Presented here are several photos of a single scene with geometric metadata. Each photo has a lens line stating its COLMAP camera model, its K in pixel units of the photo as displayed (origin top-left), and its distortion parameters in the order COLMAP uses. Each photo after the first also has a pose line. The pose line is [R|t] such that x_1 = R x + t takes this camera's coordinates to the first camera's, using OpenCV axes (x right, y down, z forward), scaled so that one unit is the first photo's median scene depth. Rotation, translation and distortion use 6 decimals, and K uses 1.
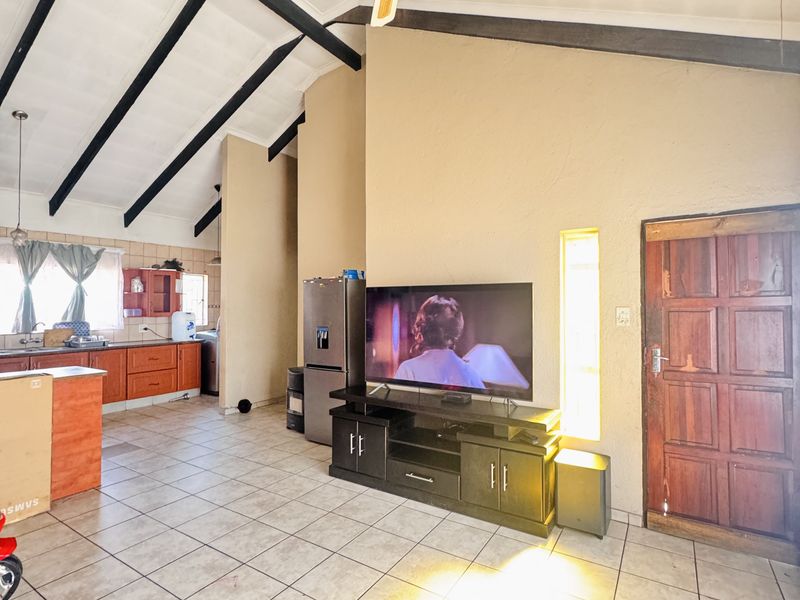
lens RADIAL K [[426.6, 0, 400.5], [0, 426.6, 297.9], [0, 0, 1]] dist [-0.001778, 0.000881]
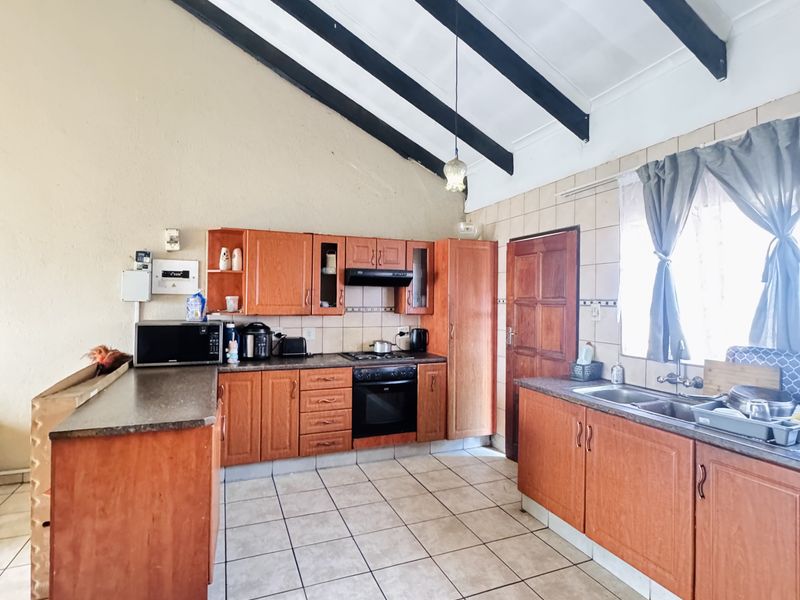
lens RADIAL K [[426.6, 0, 400.5], [0, 426.6, 297.9], [0, 0, 1]] dist [-0.001778, 0.000881]
pose [[-0.574599, -0.007654, -0.818400, -0.533312], [0.005347, 0.999900, -0.013106, 0.030264], [0.818418, -0.011907, -0.574500, 1.647870]]
